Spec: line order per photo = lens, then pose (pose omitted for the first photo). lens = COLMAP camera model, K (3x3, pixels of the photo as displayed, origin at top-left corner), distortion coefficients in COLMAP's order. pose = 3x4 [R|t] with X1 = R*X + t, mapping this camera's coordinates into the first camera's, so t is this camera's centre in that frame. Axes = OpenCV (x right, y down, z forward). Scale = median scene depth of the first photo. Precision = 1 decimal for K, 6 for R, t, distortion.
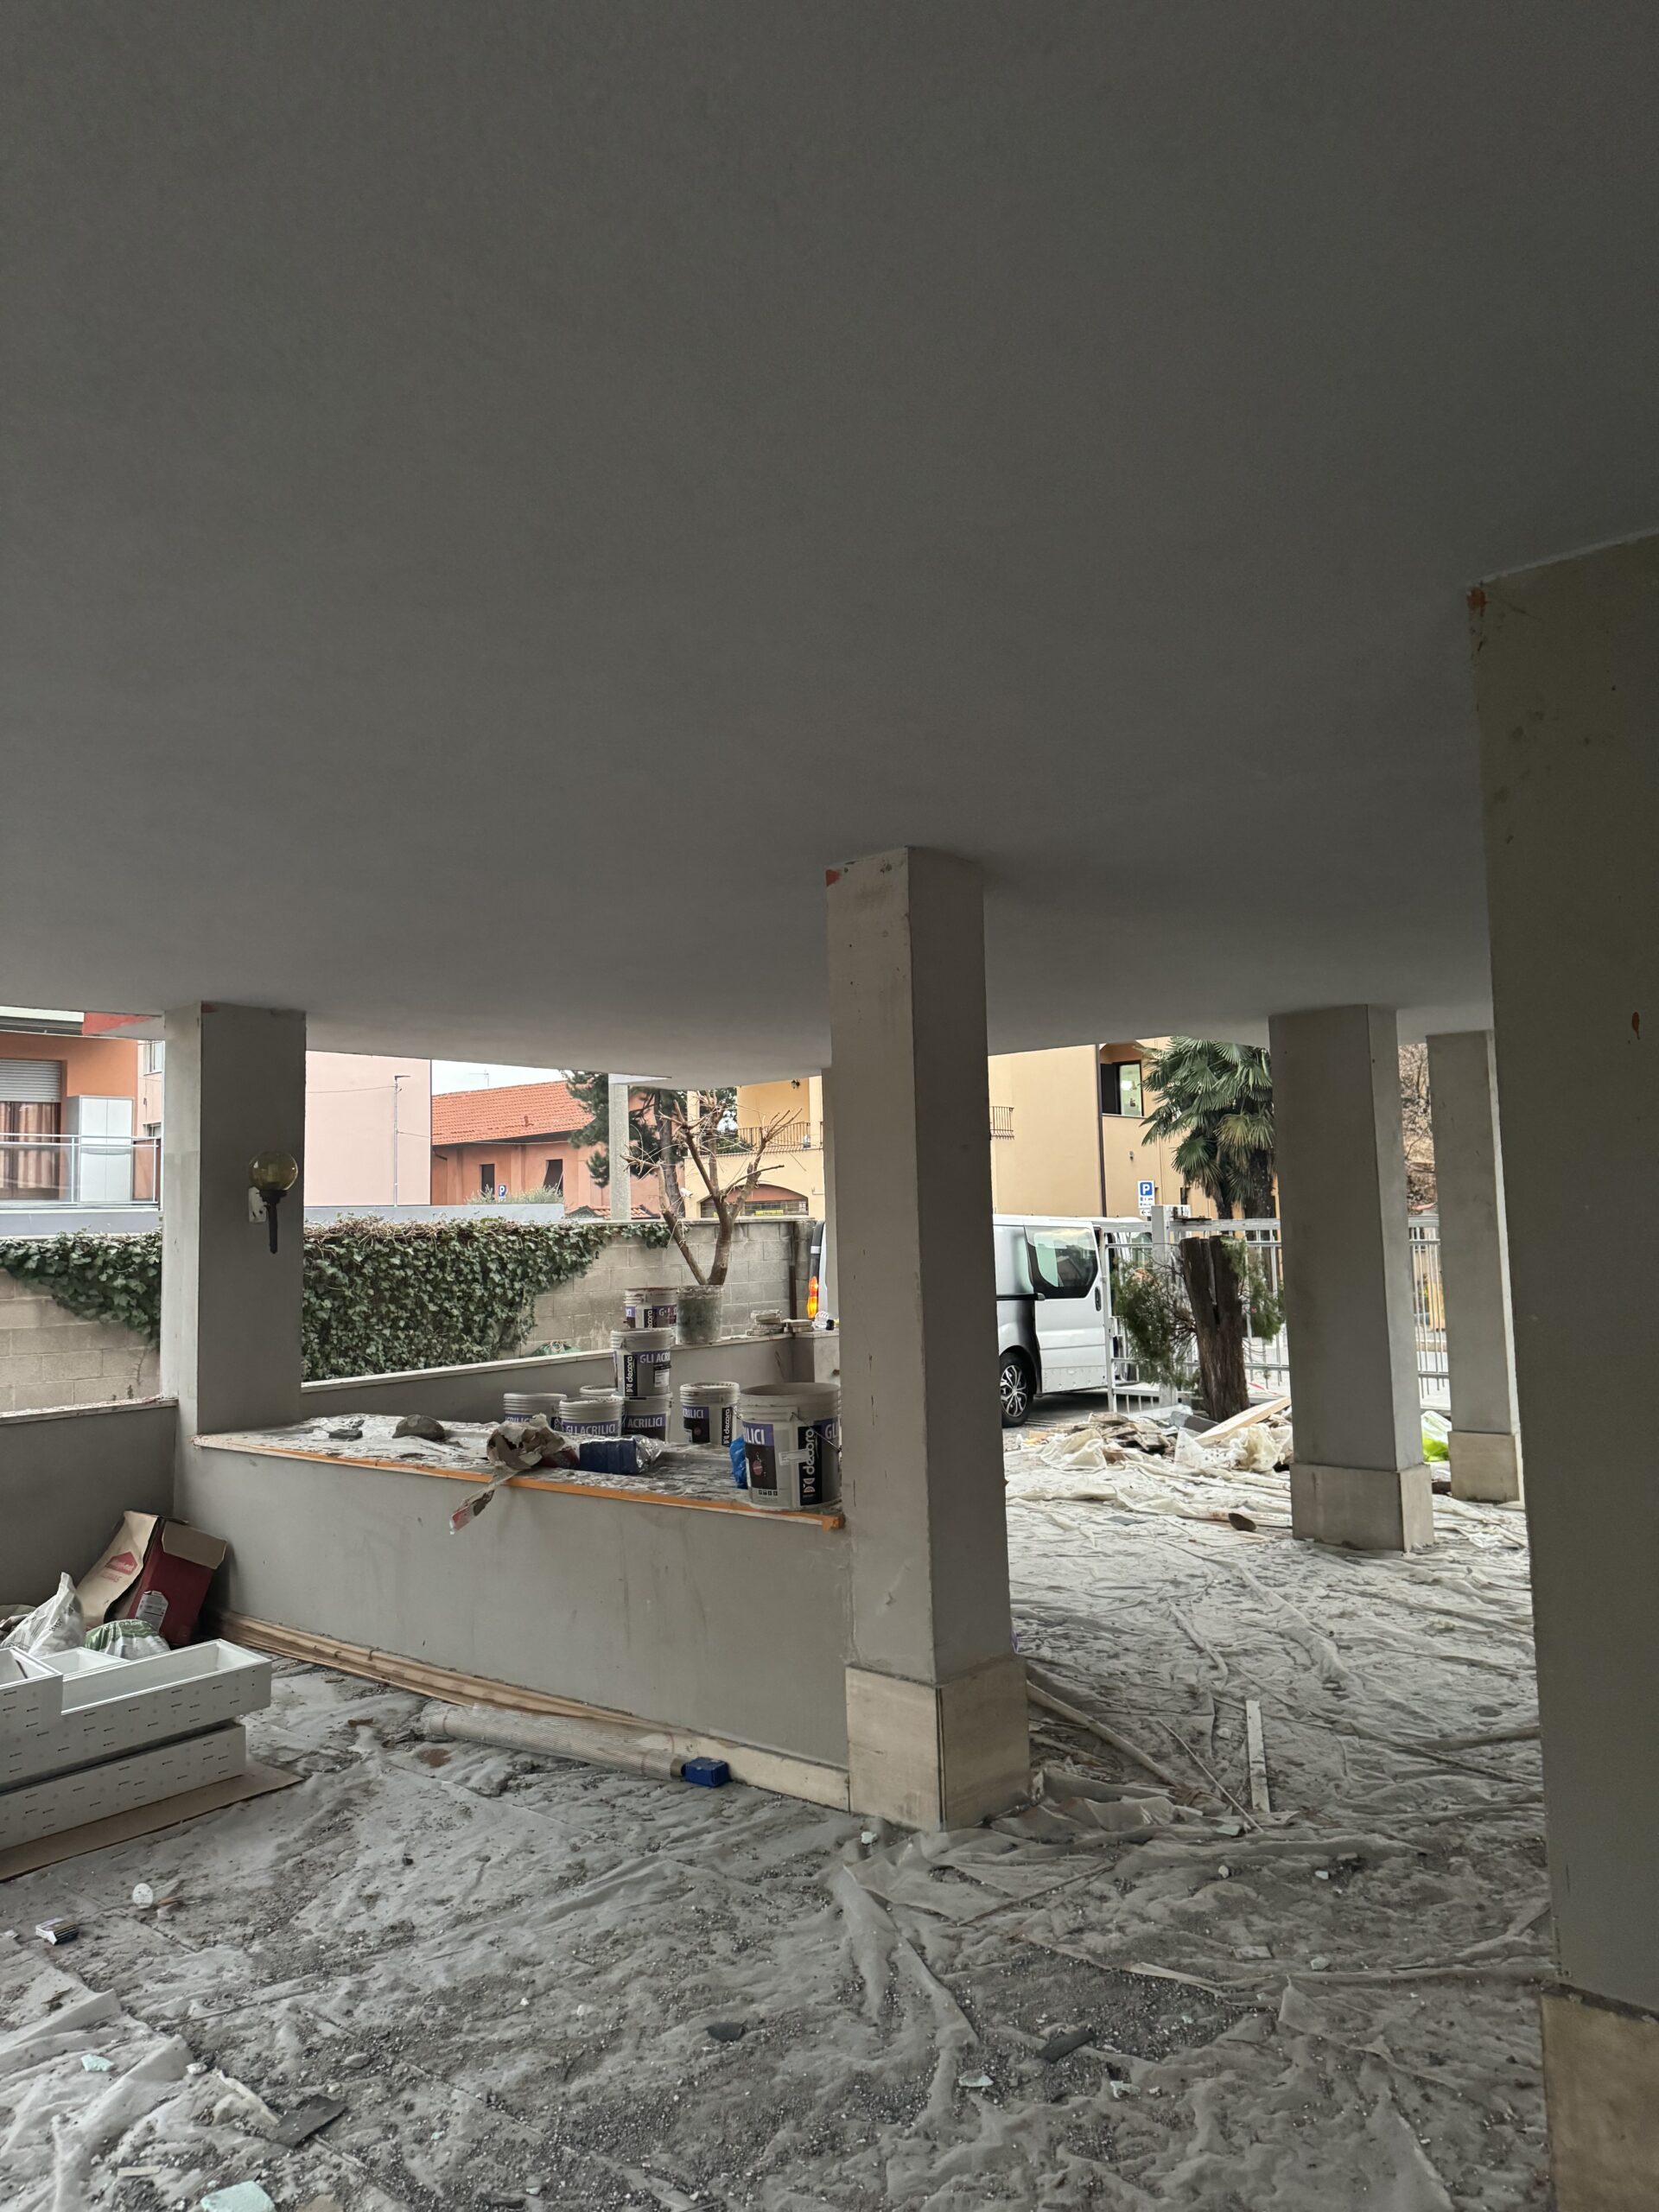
lens RADIAL K [[1526.0, 0, 829.5], [0, 1526.0, 1106.0], [0, 0, 1]] dist [0.005299, -0.005786]
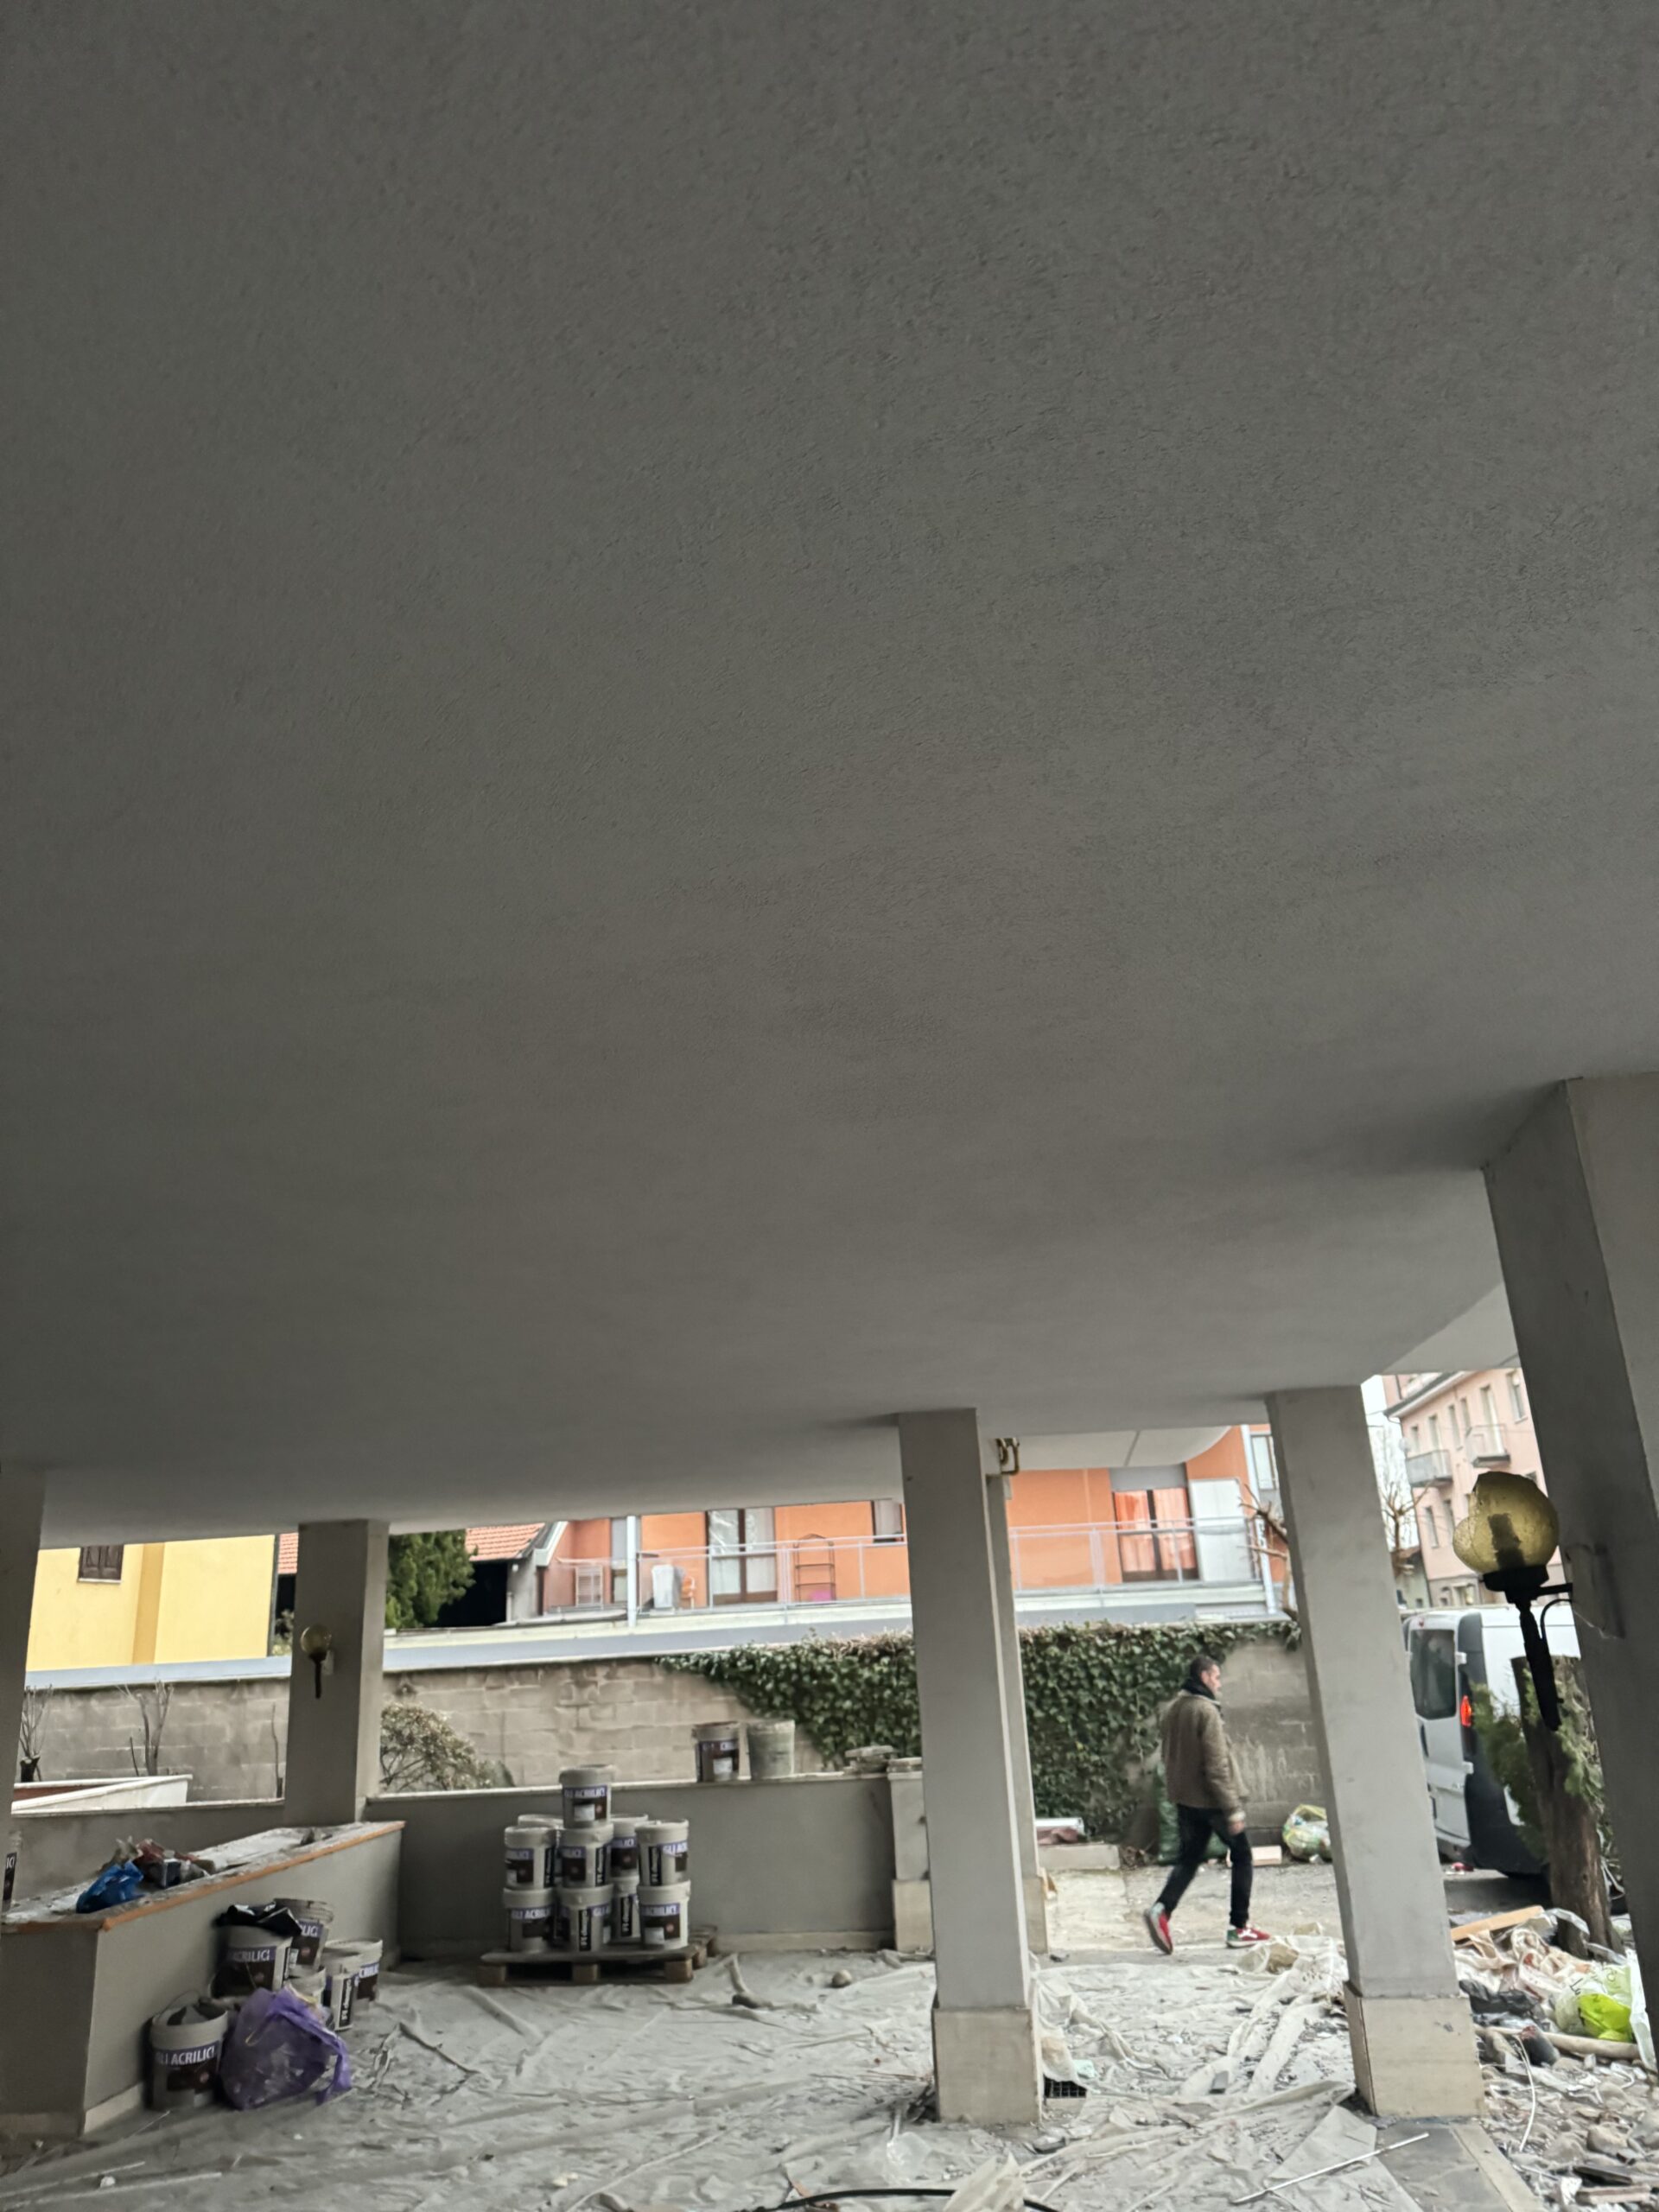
lens RADIAL K [[1526.0, 0, 829.5], [0, 1526.0, 1106.0], [0, 0, 1]] dist [0.005299, -0.005786]
pose [[0.516241, -0.276656, -0.810529, 0.614146], [0.101861, 0.959505, -0.262629, -0.006974], [0.850364, 0.053019, 0.523516, 0.303611]]
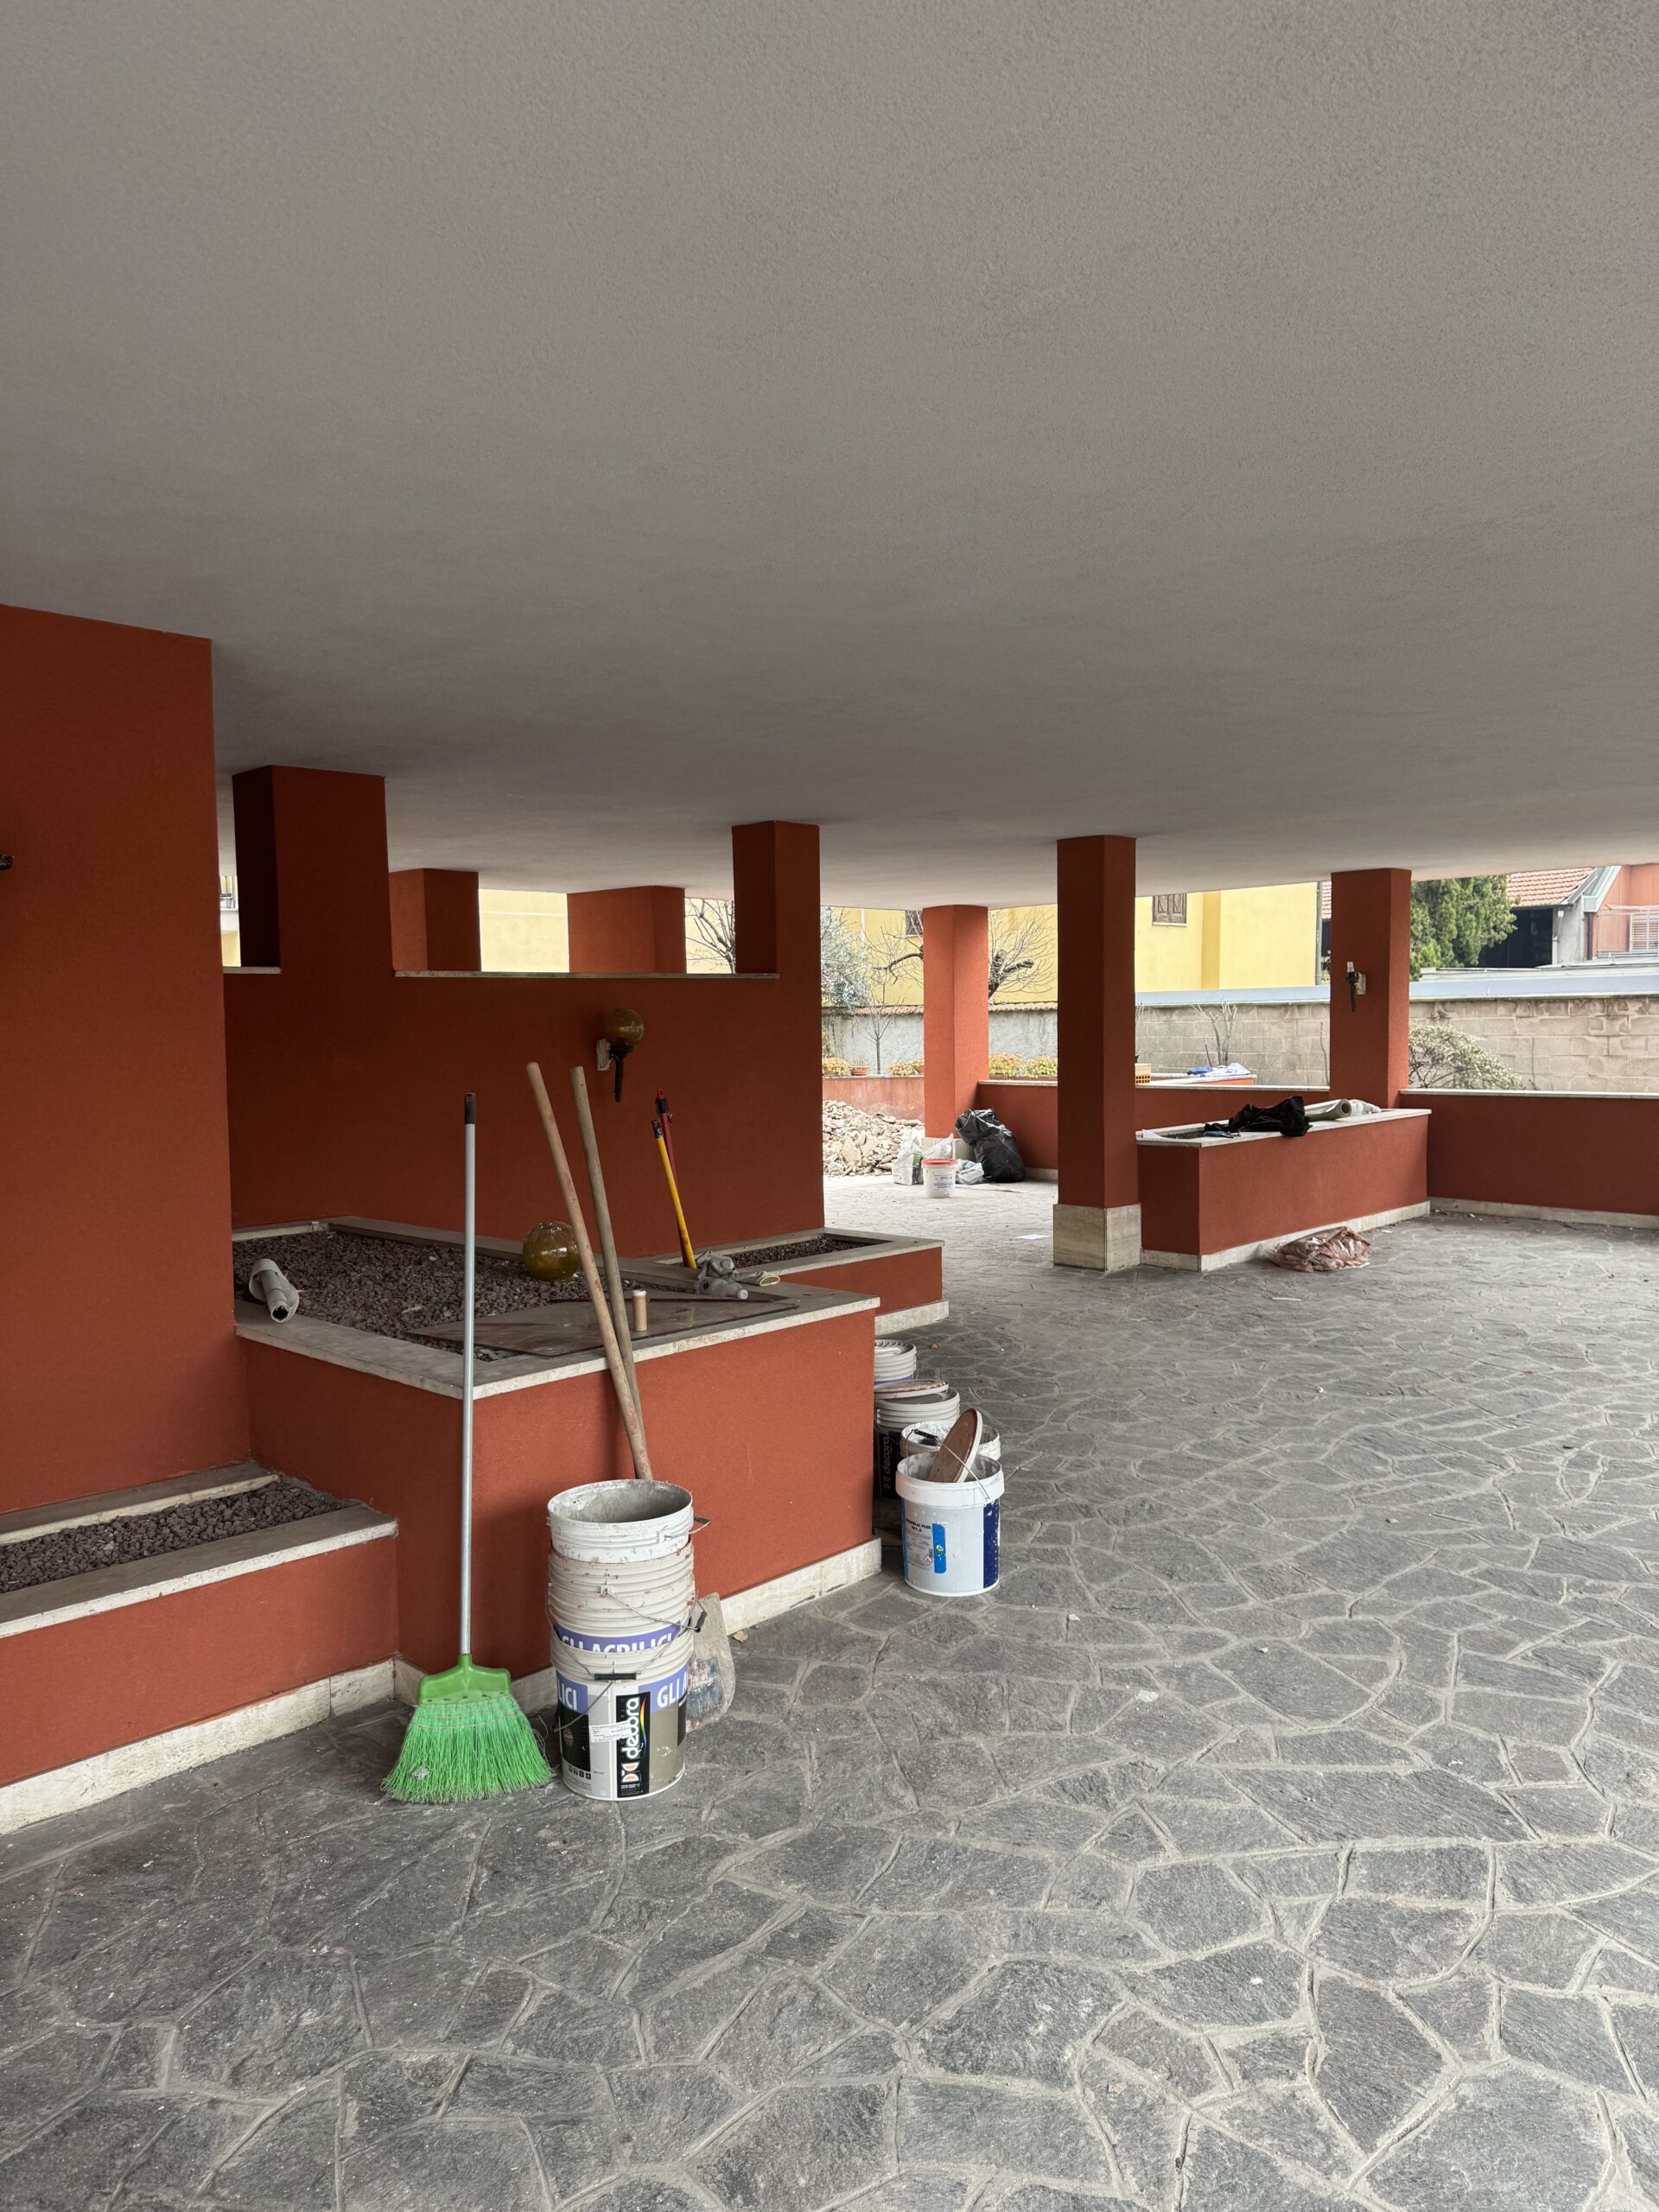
lens RADIAL K [[1526.0, 0, 829.5], [0, 1526.0, 1106.0], [0, 0, 1]] dist [0.005299, -0.005786]
pose [[-0.102921, 0.093303, -0.990304, 0.677419], [0.092394, 0.992183, 0.083878, -0.000786], [0.990389, -0.082865, -0.110737, 0.295675]]
